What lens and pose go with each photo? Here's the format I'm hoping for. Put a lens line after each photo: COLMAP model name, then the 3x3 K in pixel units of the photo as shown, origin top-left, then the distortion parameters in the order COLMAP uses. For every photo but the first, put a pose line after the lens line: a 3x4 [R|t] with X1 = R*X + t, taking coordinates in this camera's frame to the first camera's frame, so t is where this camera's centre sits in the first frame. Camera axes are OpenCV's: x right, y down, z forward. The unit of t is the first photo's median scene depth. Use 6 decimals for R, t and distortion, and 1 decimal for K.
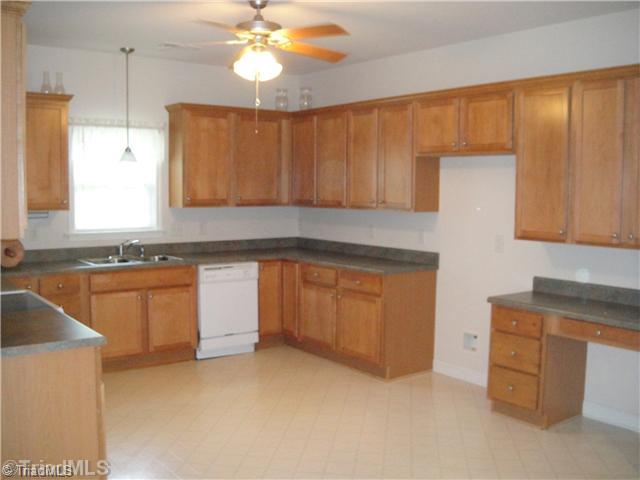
lens RADIAL K [[674.1, 0, 319.4], [0, 674.1, 242.7], [0, 0, 1]] dist [-0.107591, 0.000000]
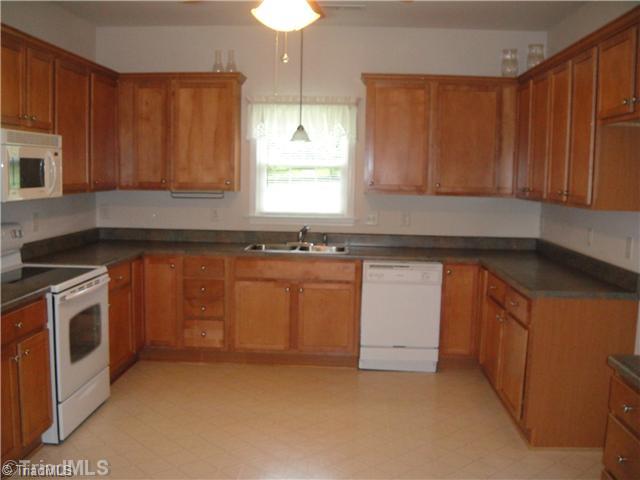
lens RADIAL K [[674.1, 0, 319.5], [0, 674.1, 236.2], [0, 0, 1]] dist [-0.107591, 0.000000]
pose [[0.771955, 0.070252, -0.631784, 0.312080], [-0.068277, 0.997288, 0.027470, -0.017191], [0.632000, 0.021930, 0.774658, 0.286413]]
